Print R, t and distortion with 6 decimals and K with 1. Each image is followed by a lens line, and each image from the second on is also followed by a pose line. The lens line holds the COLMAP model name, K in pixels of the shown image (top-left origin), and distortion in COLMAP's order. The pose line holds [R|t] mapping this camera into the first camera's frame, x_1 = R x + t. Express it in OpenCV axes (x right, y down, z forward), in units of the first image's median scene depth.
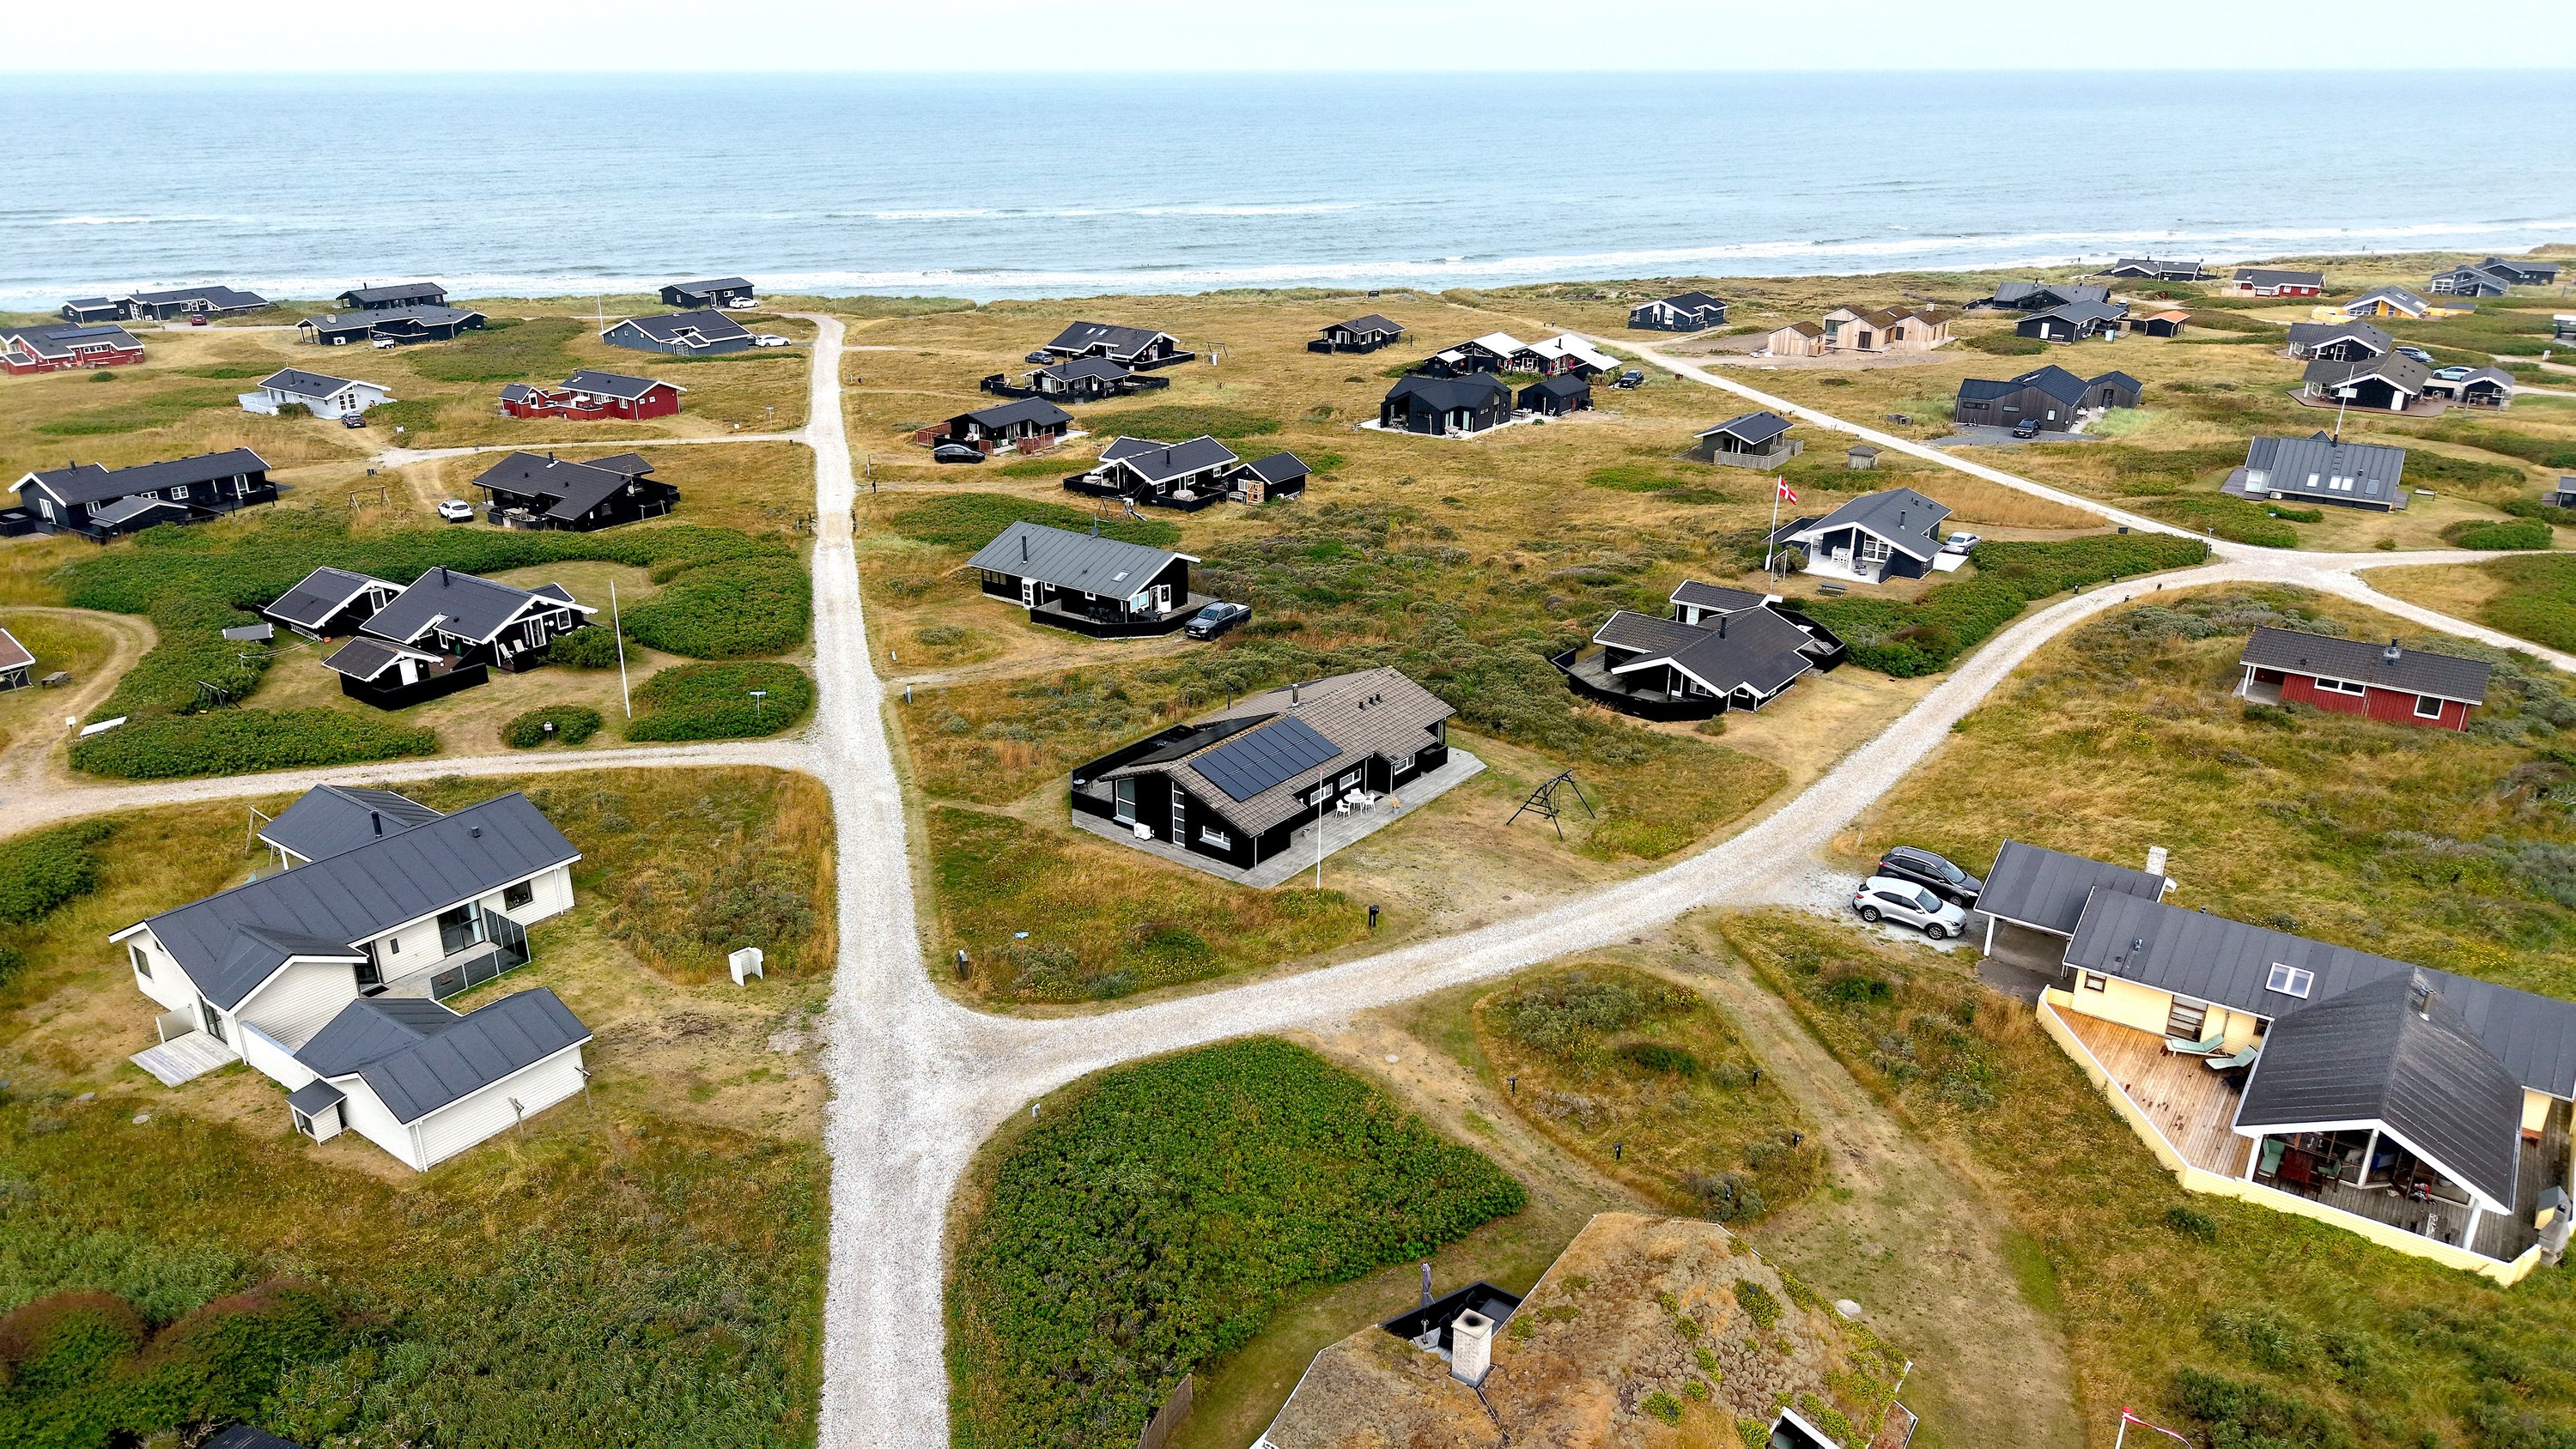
lens RADIAL K [[1762.7, 0, 1288.0], [0, 1762.7, 724.5], [0, 0, 1]] dist [0.023609, 0.001272]
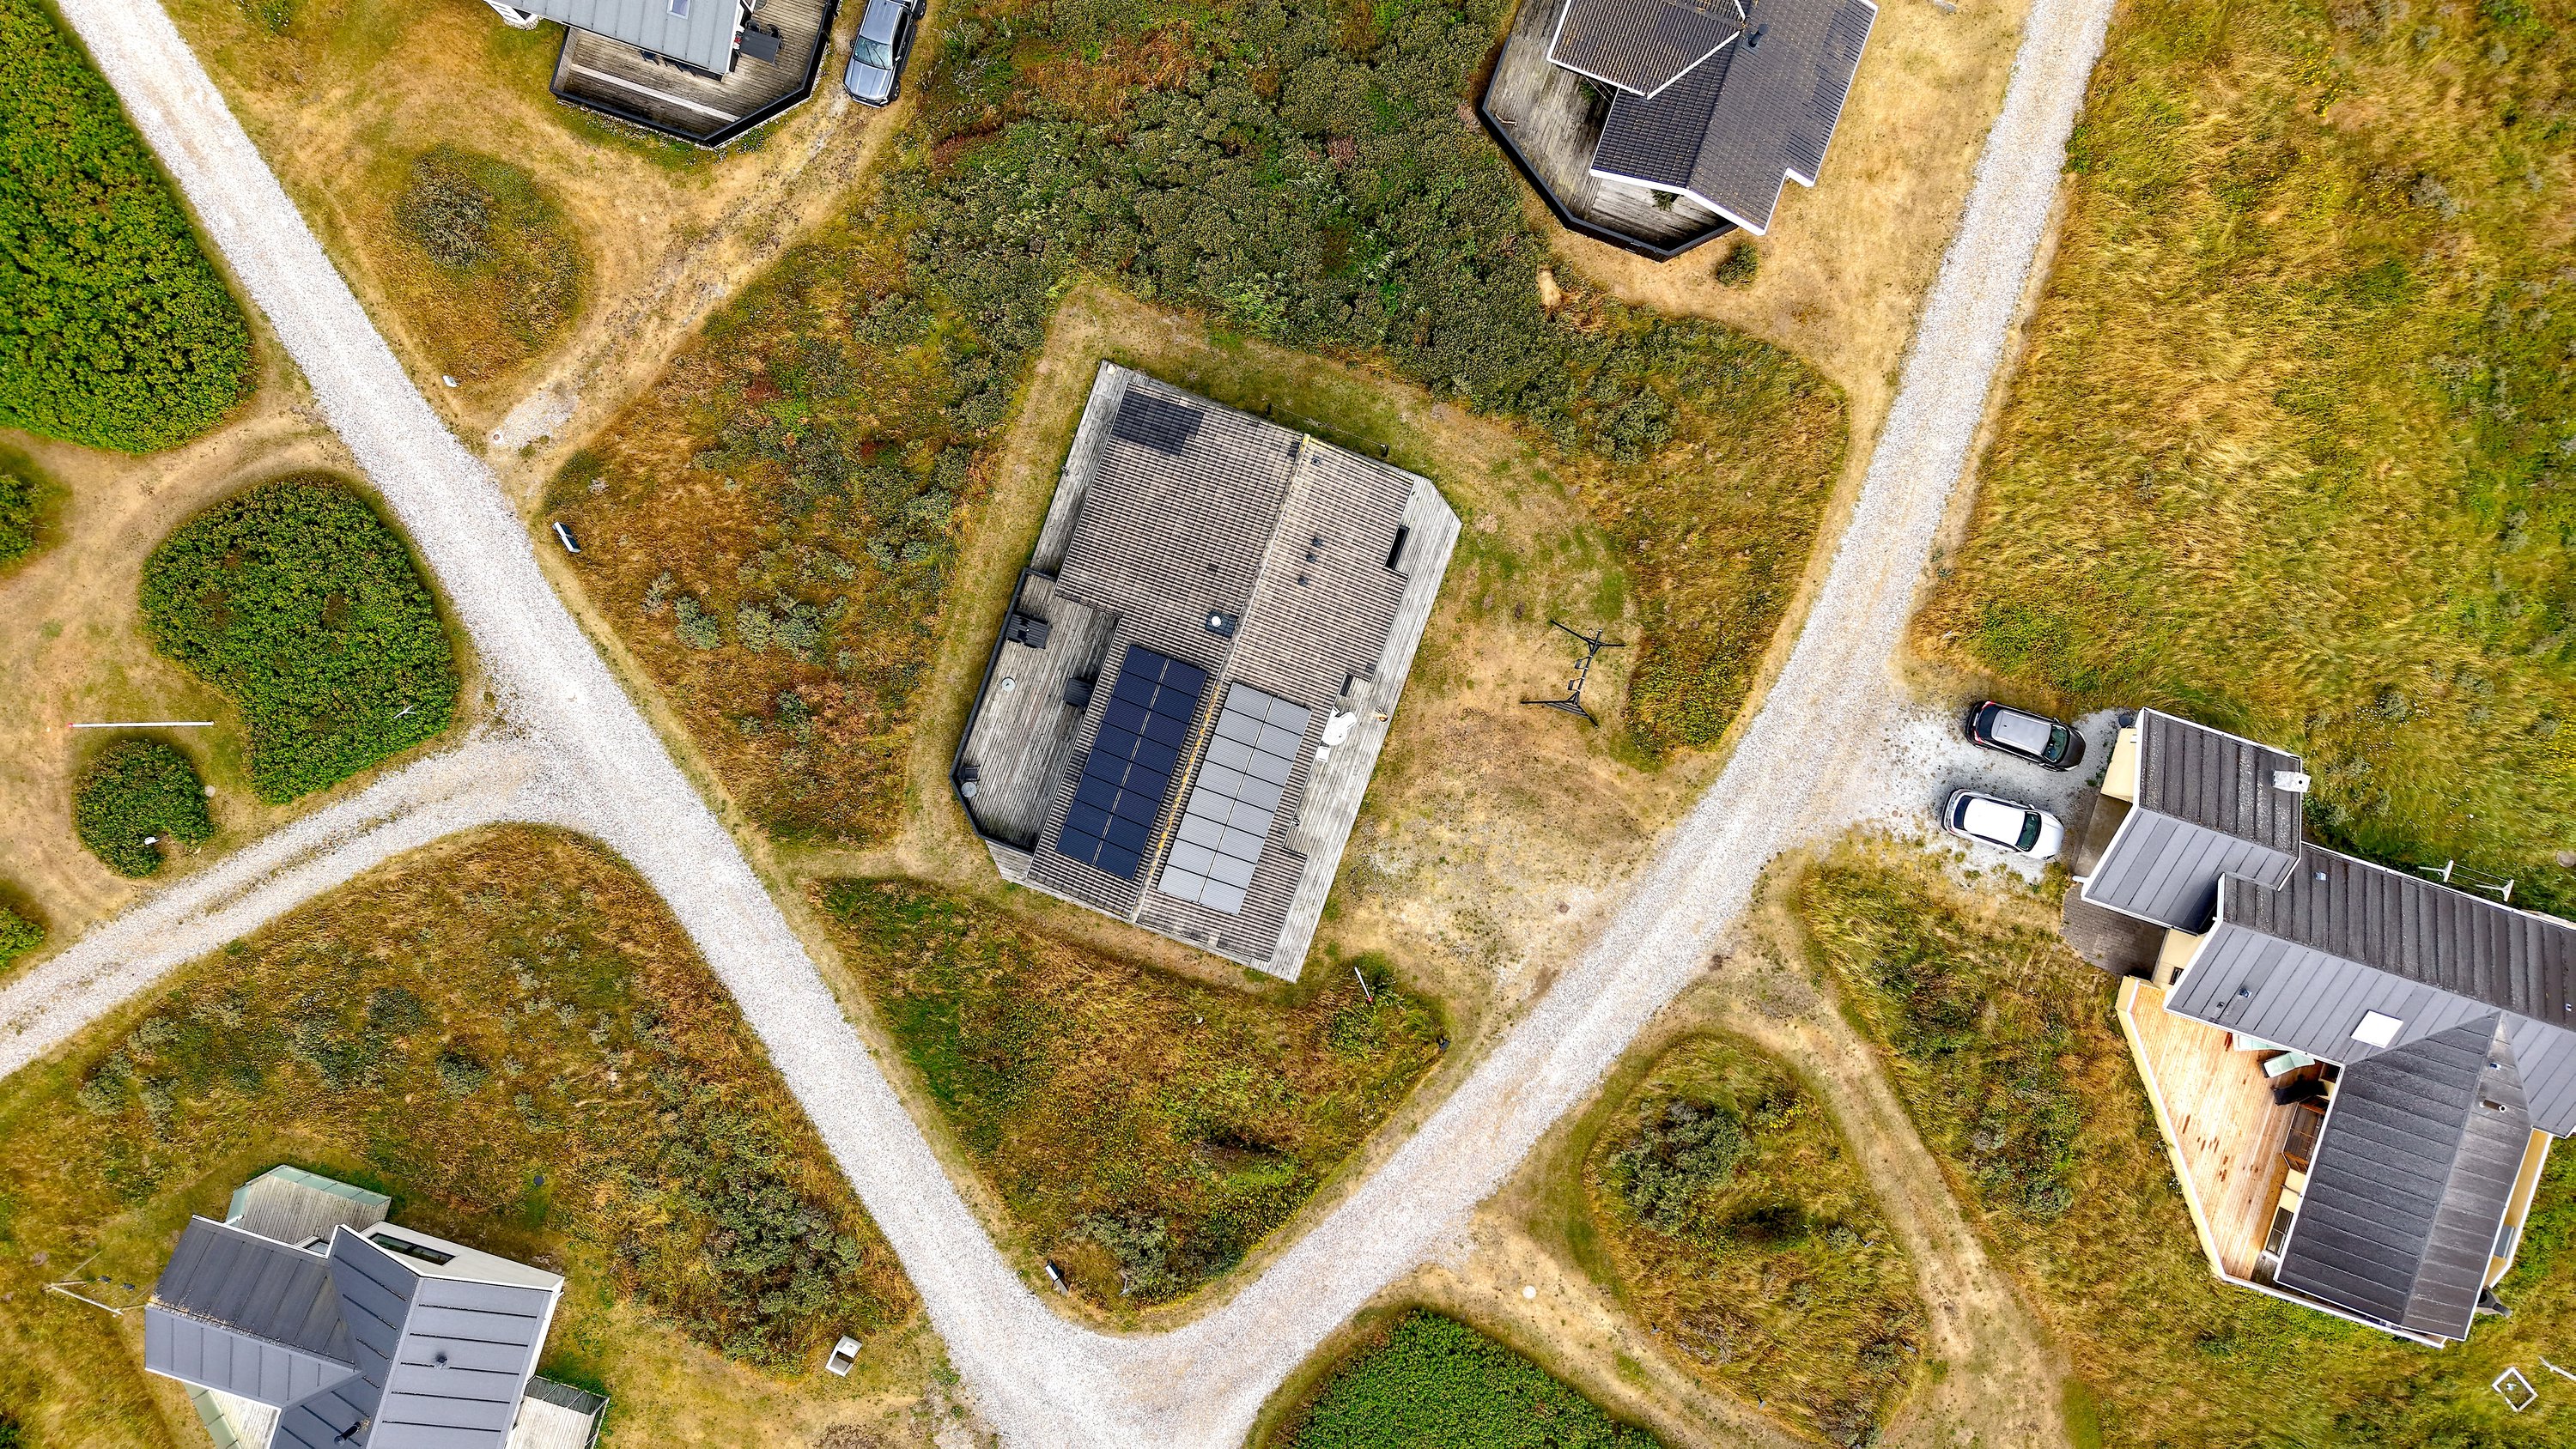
lens RADIAL K [[1746.2, 0, 1288.0], [0, 1746.2, 724.5], [0, 0, 1]] dist [0.003866, -0.000277]
pose [[0.950236, -0.311373, 0.009907, 0.013089], [0.094742, 0.319135, 0.942962, -0.662218], [-0.296775, -0.895098, 0.332753, 0.730599]]
